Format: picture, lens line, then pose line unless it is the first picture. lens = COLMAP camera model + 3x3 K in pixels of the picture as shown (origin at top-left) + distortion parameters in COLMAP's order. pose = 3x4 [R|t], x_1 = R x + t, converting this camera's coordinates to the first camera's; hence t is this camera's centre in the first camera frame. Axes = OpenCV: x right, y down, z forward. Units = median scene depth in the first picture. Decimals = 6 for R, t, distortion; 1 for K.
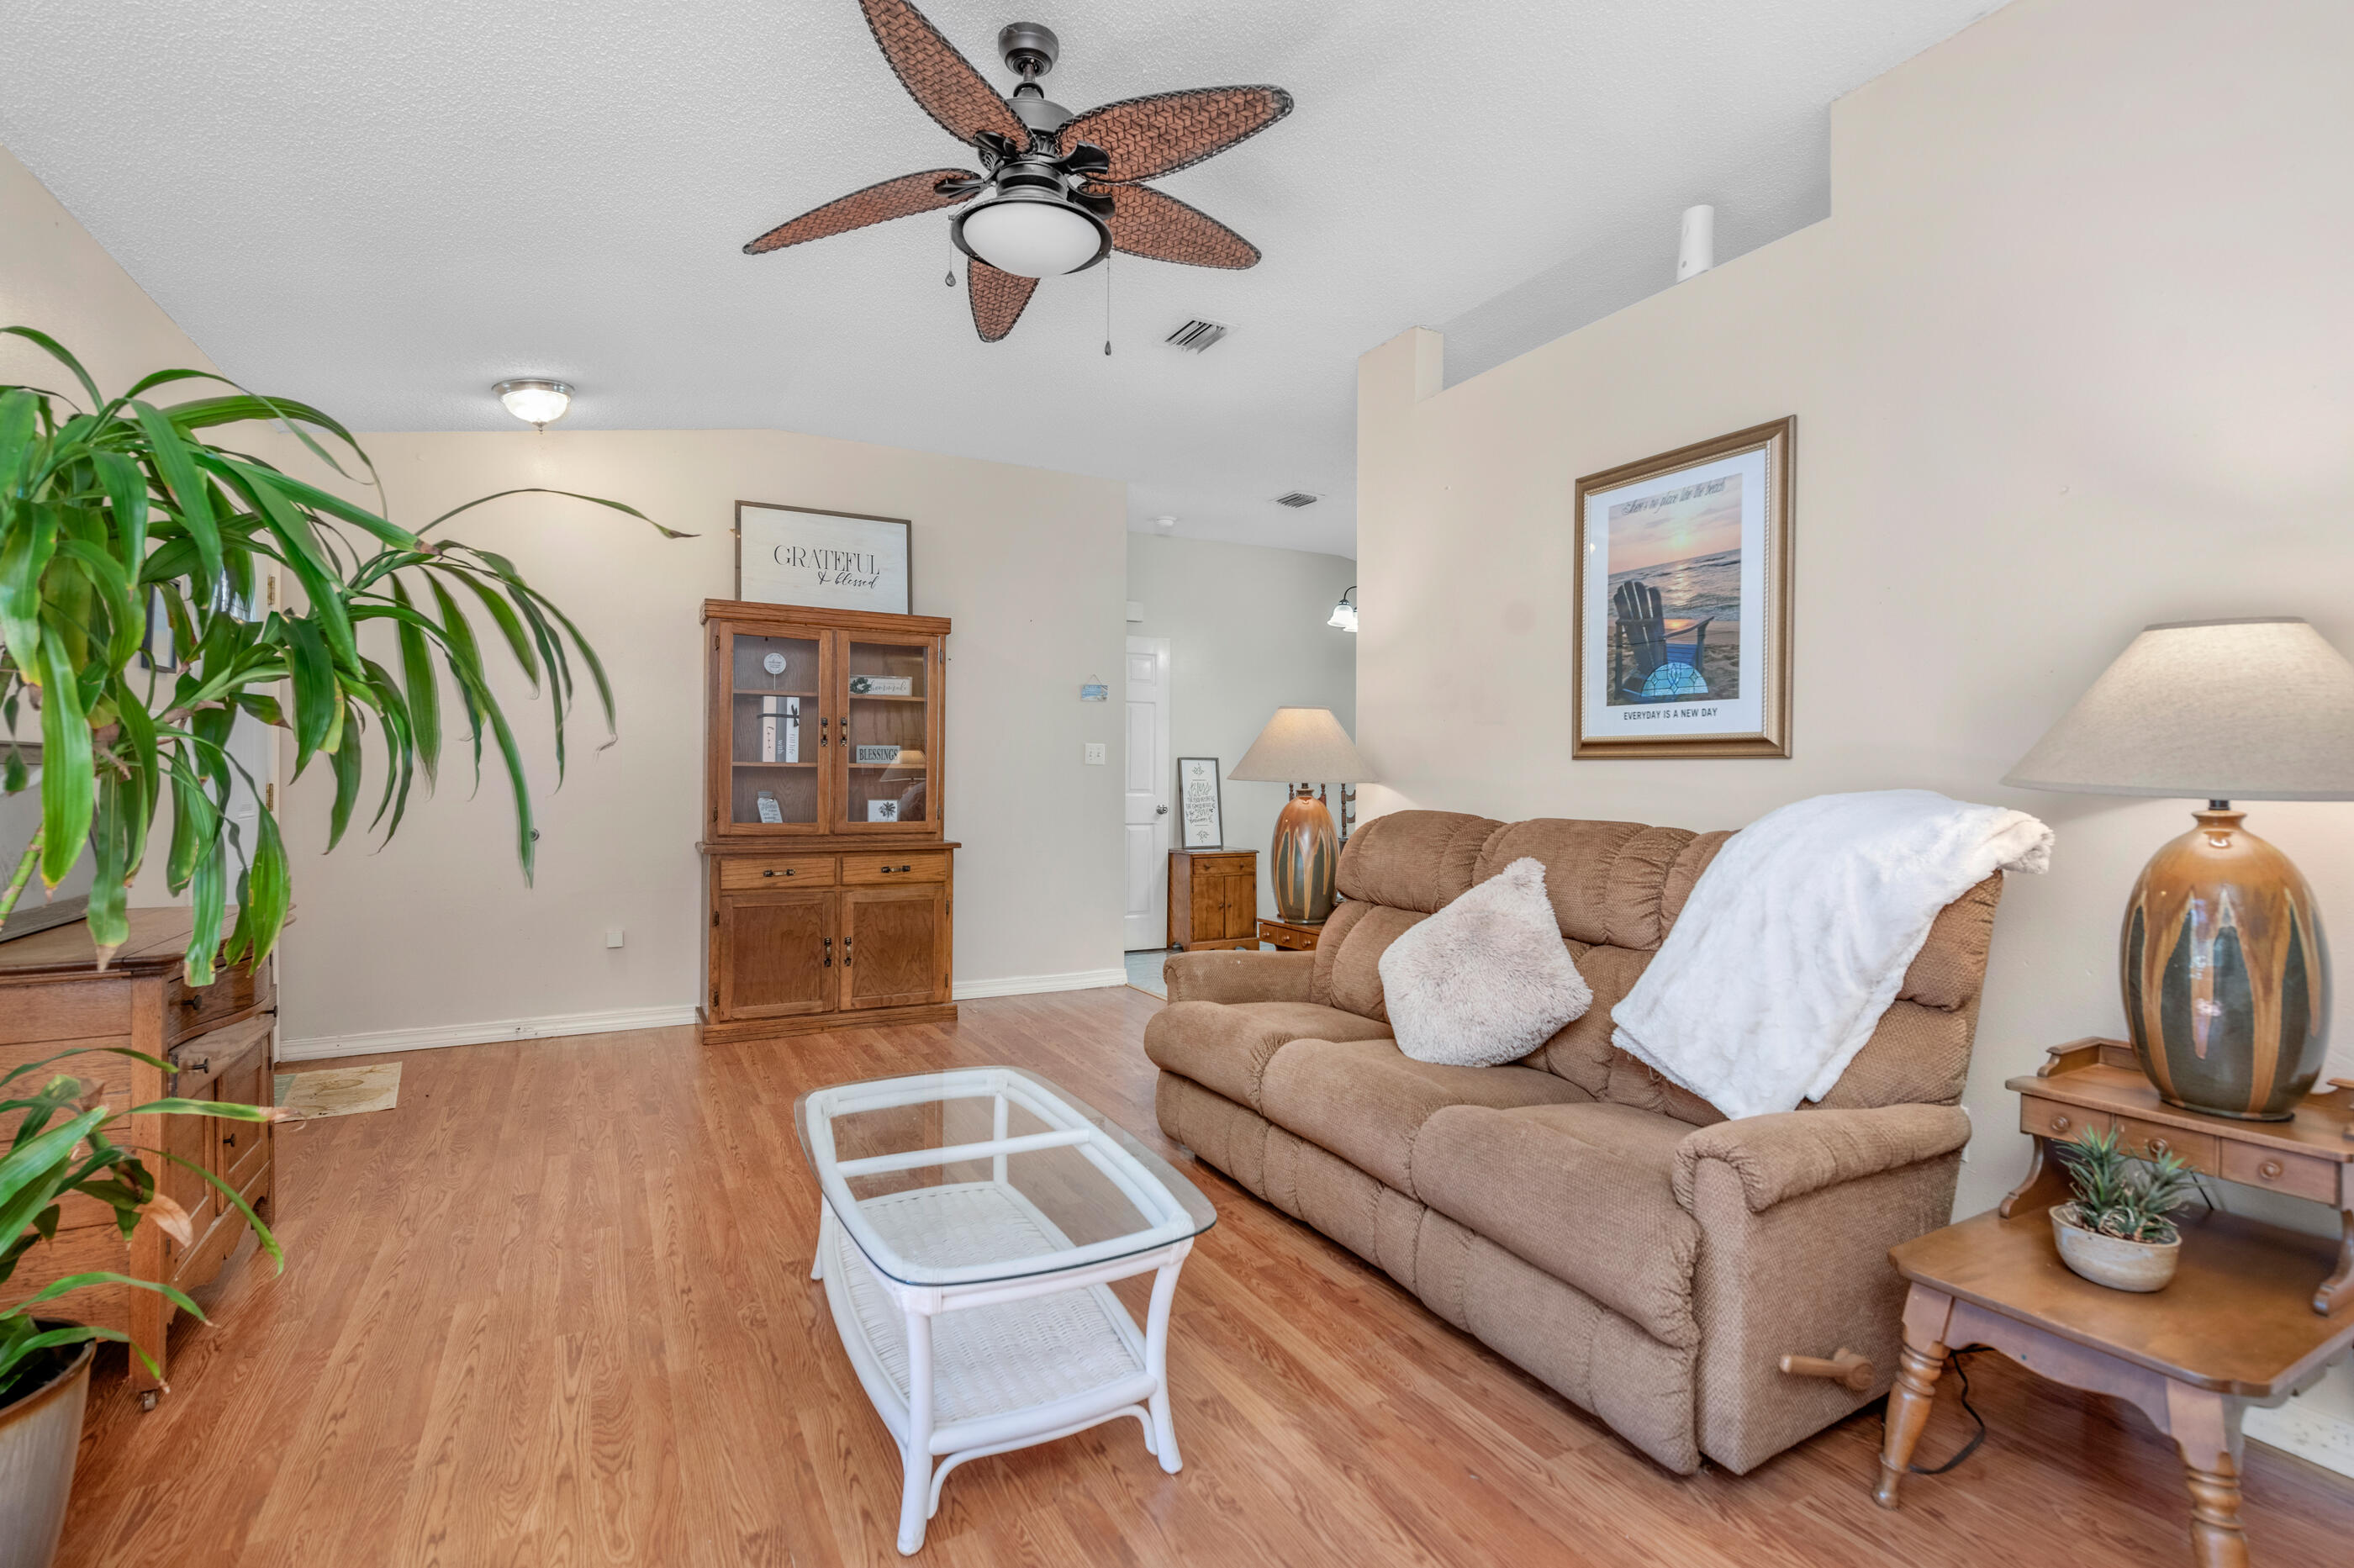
lens RADIAL K [[1137.3, 0, 1164.3], [0, 1137.3, 768.2], [0, 0, 1]] dist [-0.001309, -0.000256]
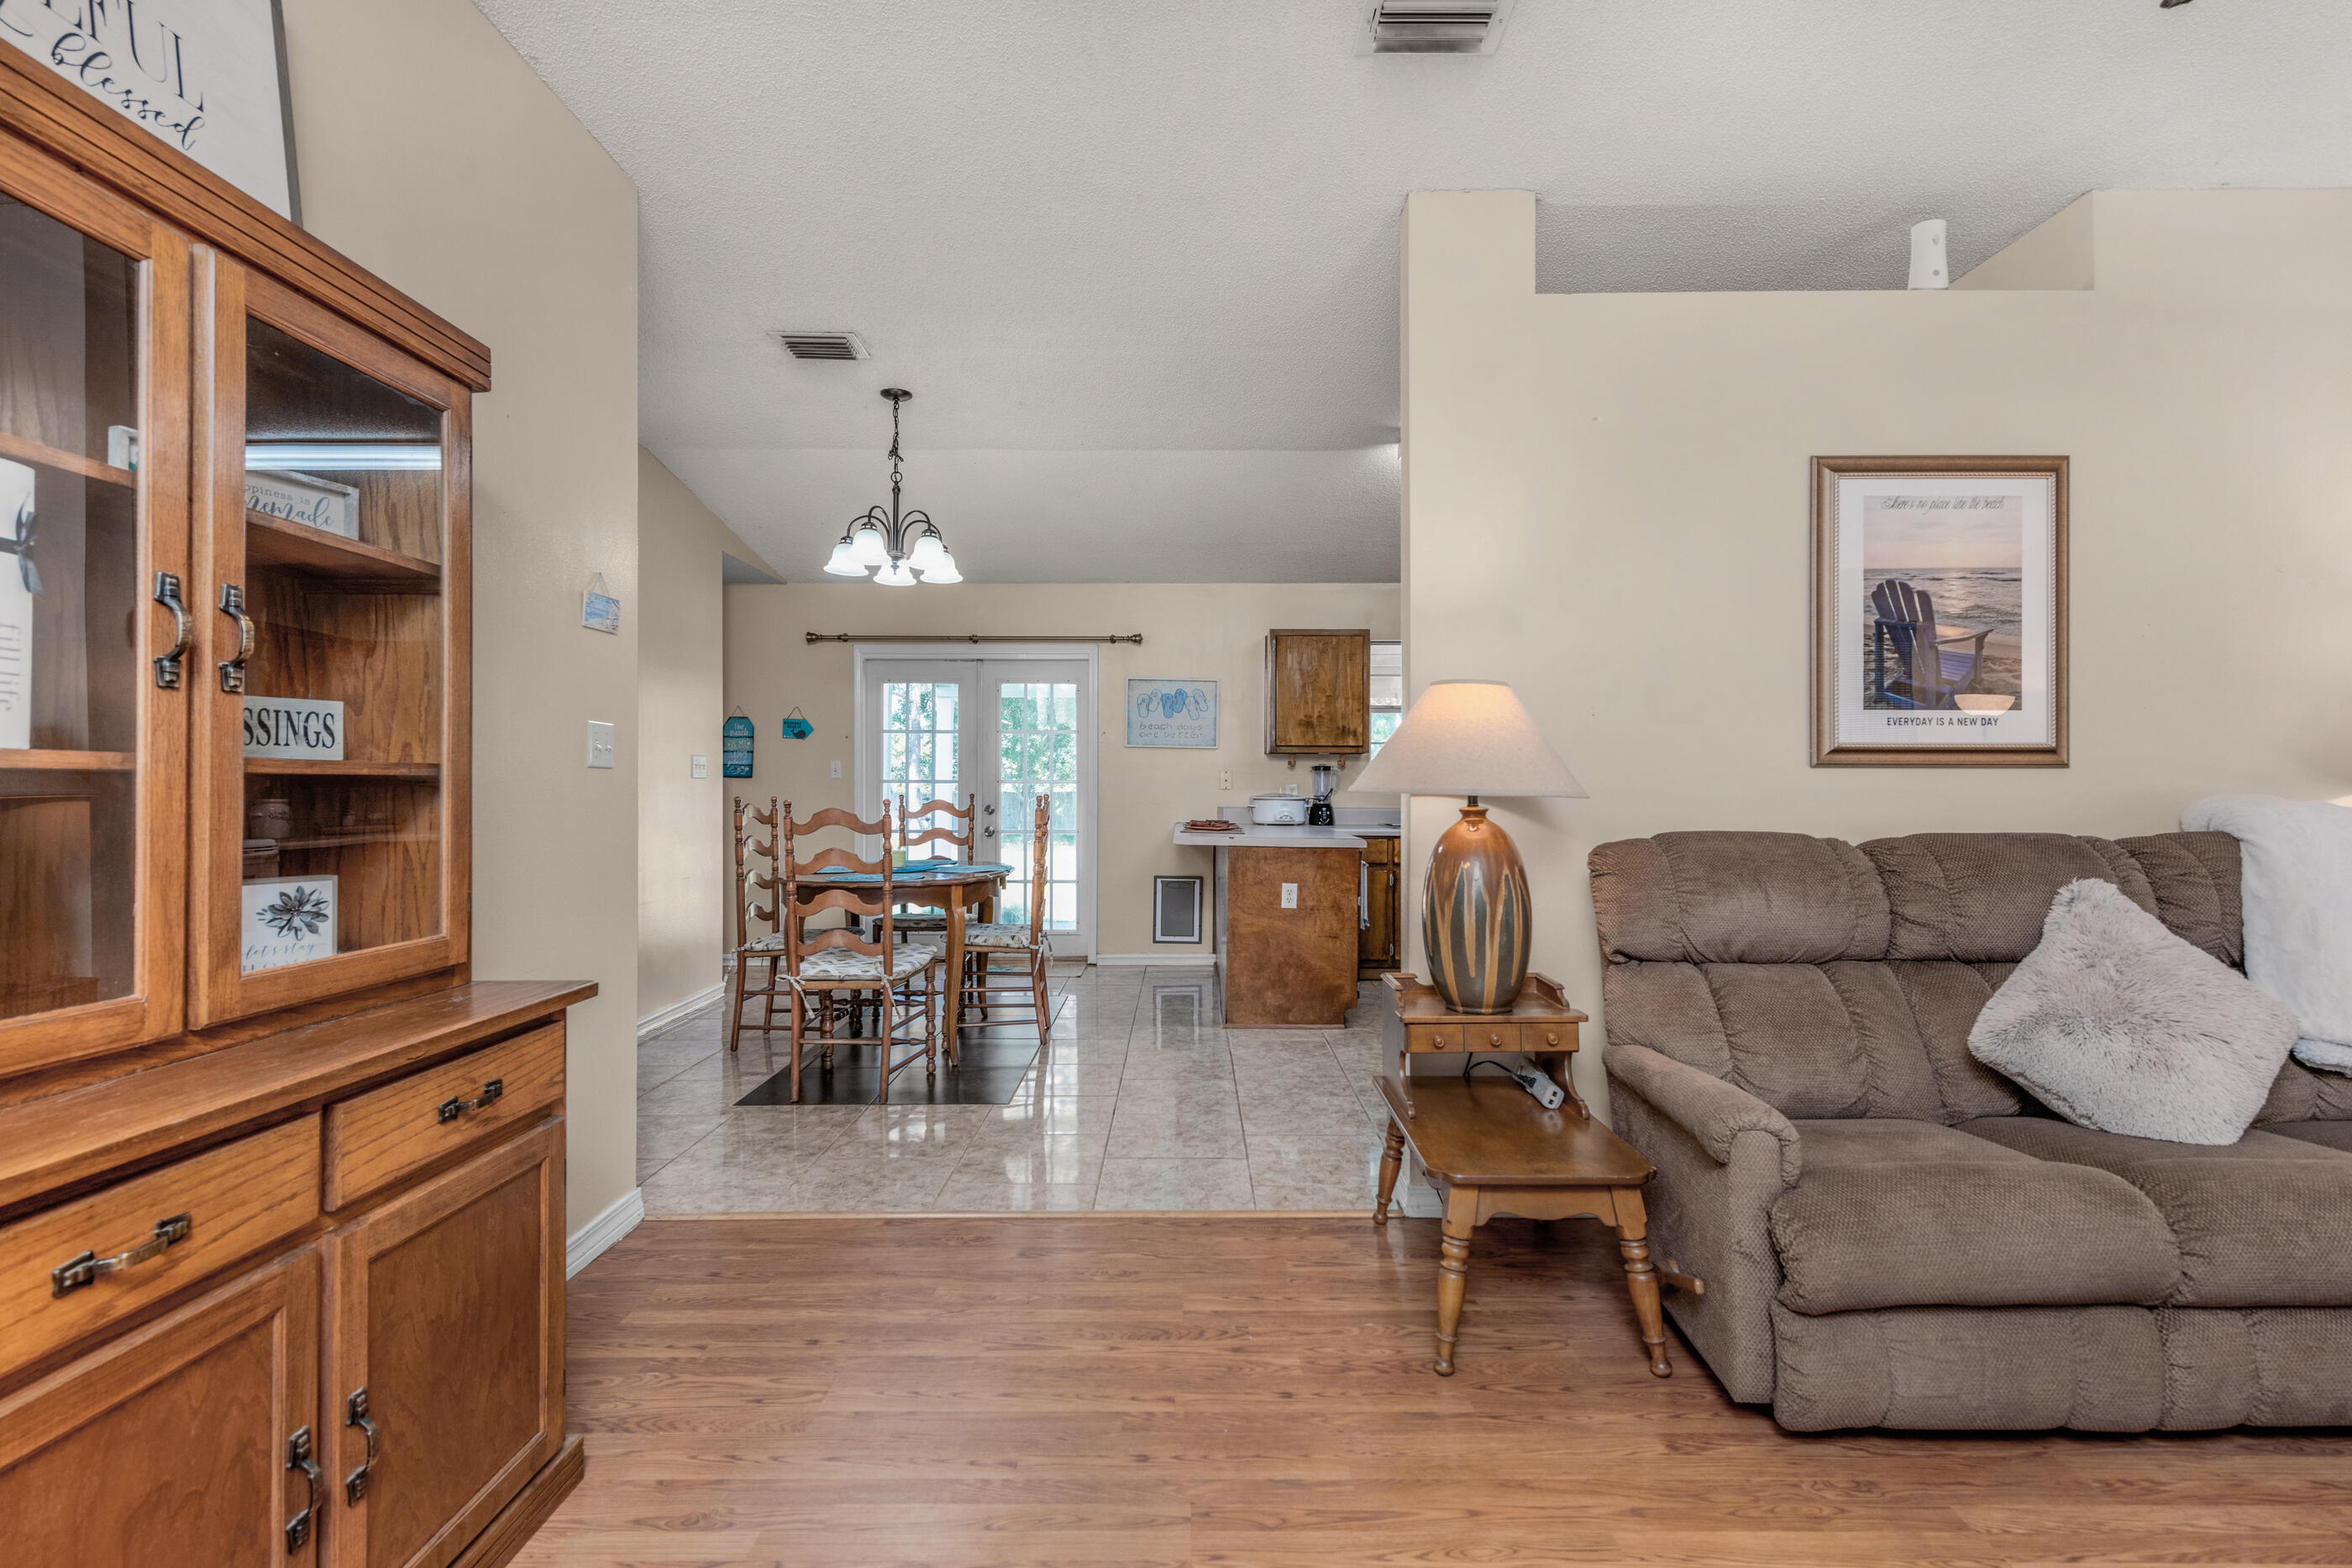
lens RADIAL K [[1082.3, 0, 1183.5], [0, 1082.3, 776.9], [0, 0, 1]] dist [-0.001325, -0.000680]
pose [[0.457930, -0.001403, 0.888987, -0.703795], [0.001949, 0.999998, 0.000574, -0.001524], [-0.888986, 0.001470, 0.457932, 1.174439]]
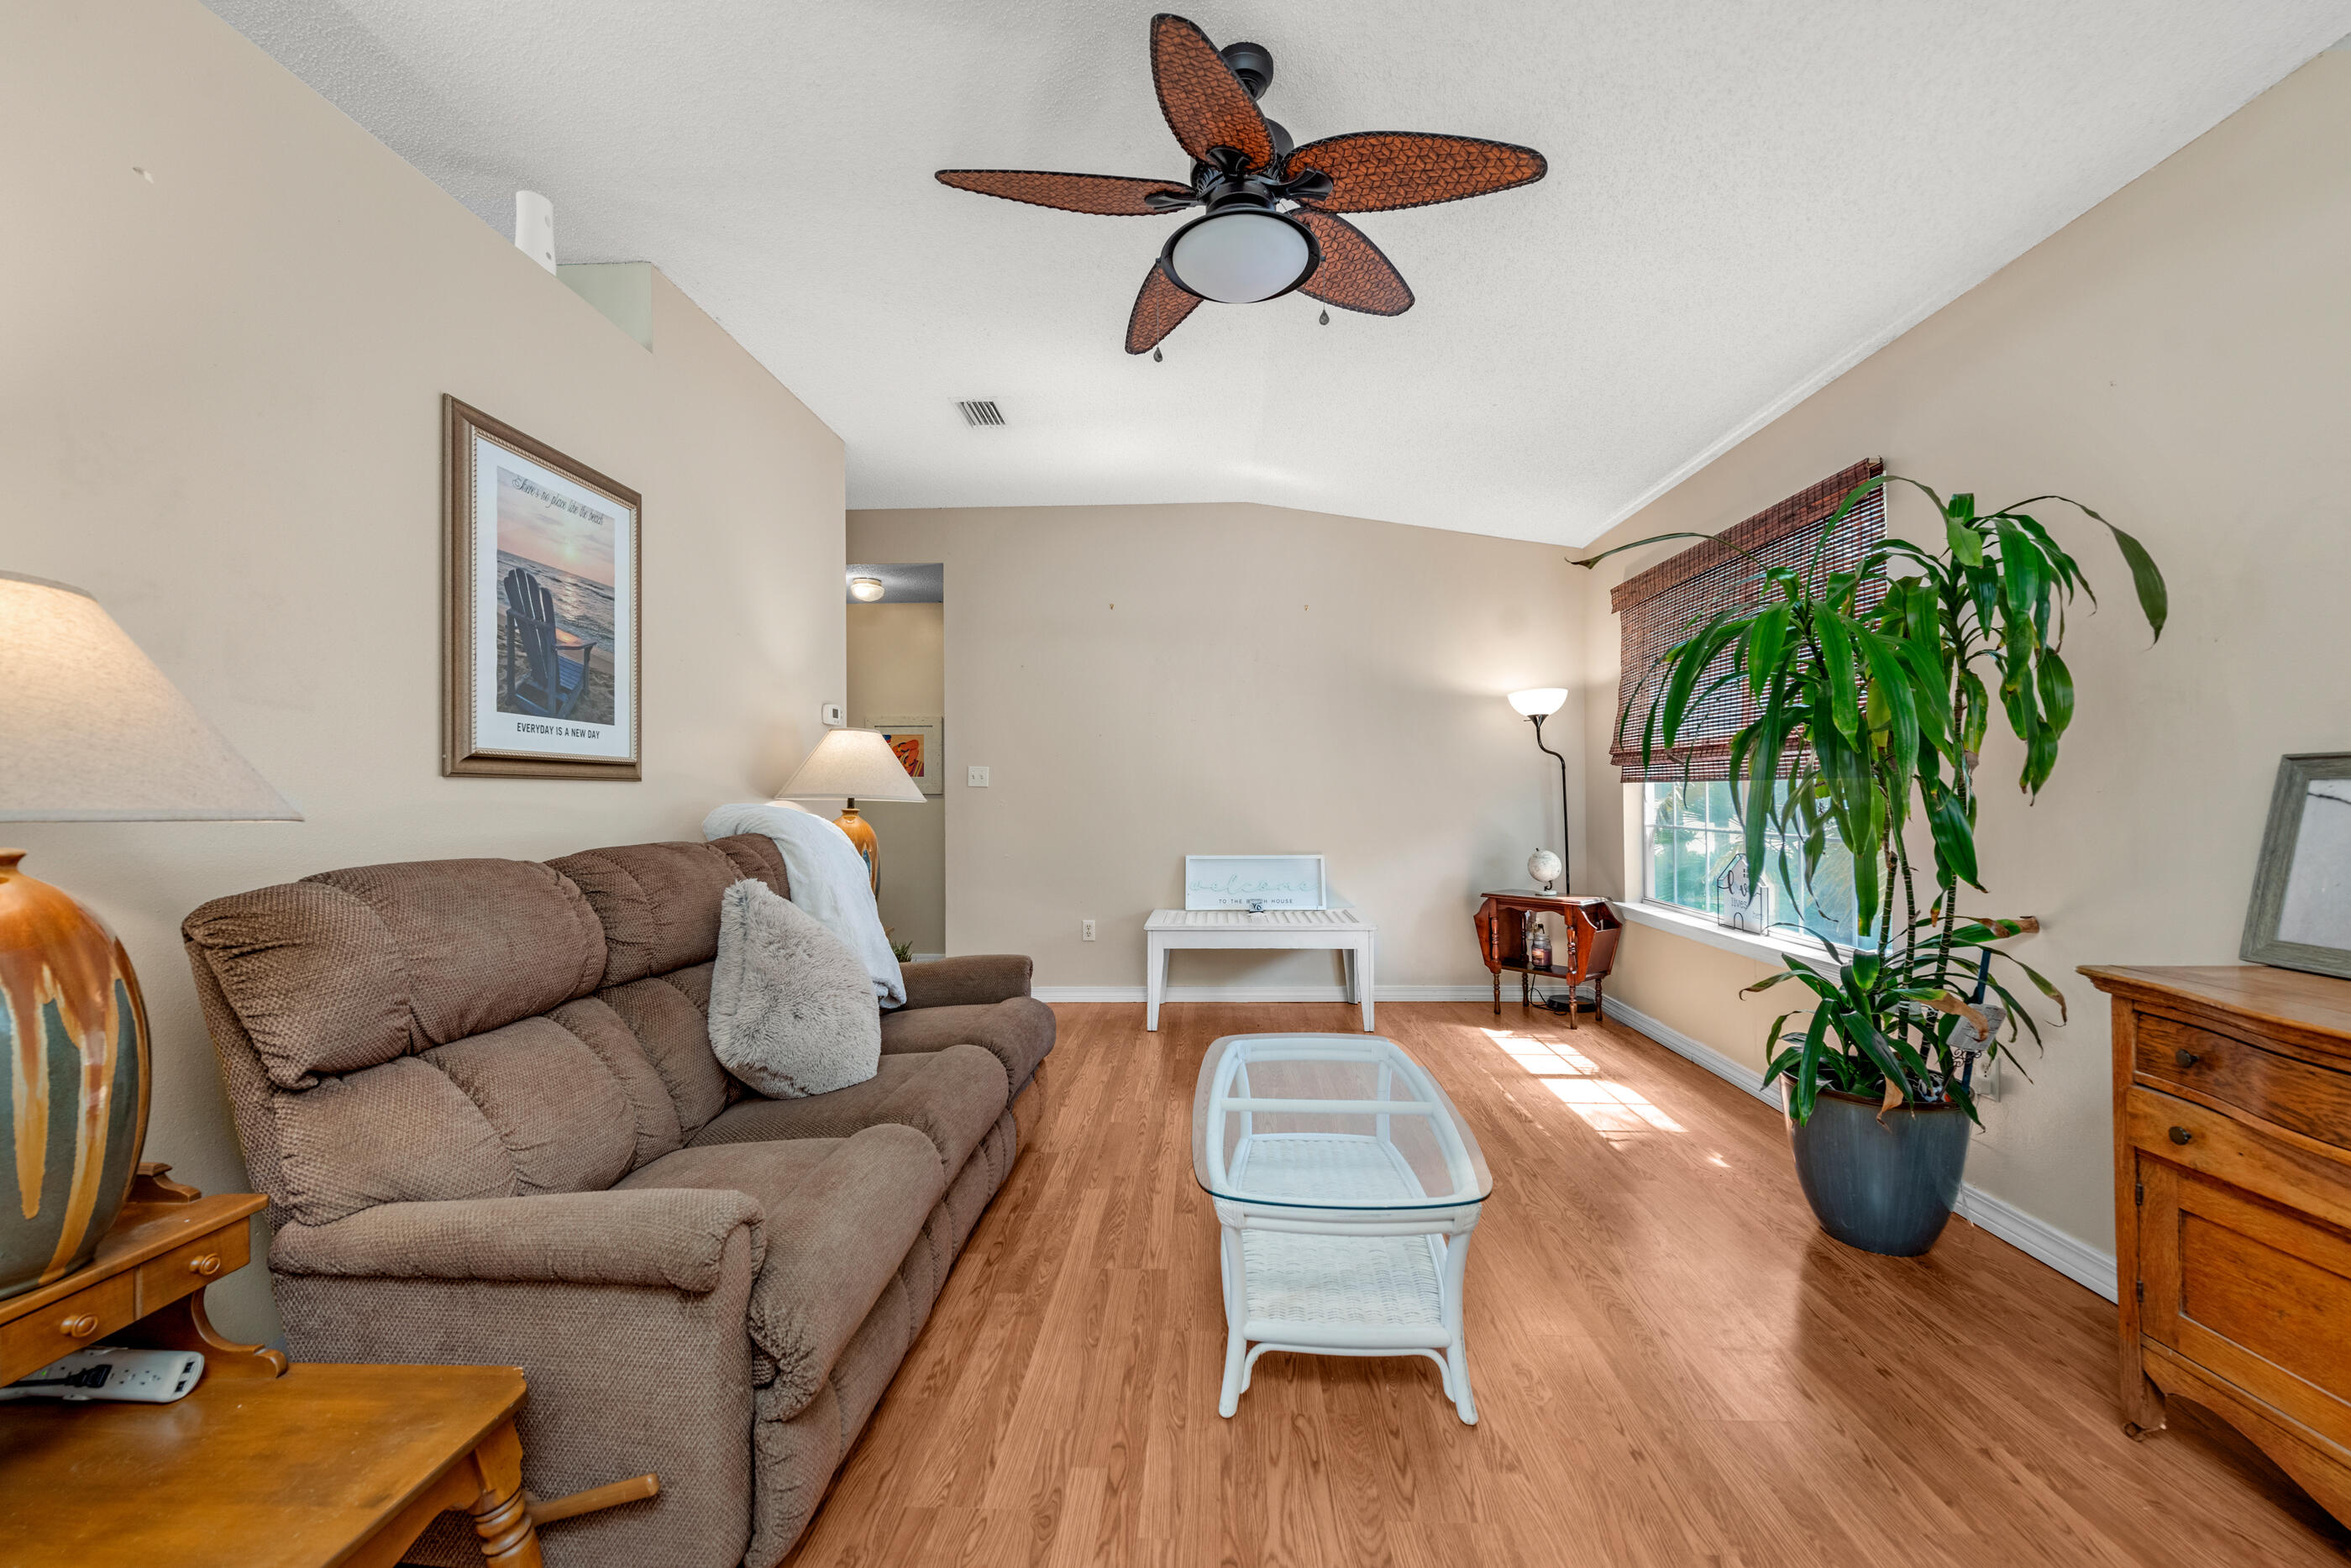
lens RADIAL K [[927.4, 0, 1177.8], [0, 927.4, 789.6], [0, 0, 1]] dist [0.000545, -0.000191]
pose [[-0.873739, 0.001792, 0.486392, -0.380032], [0.000408, 0.999996, -0.002951, 0.003189], [-0.486395, -0.002380, -0.873736, 1.444257]]
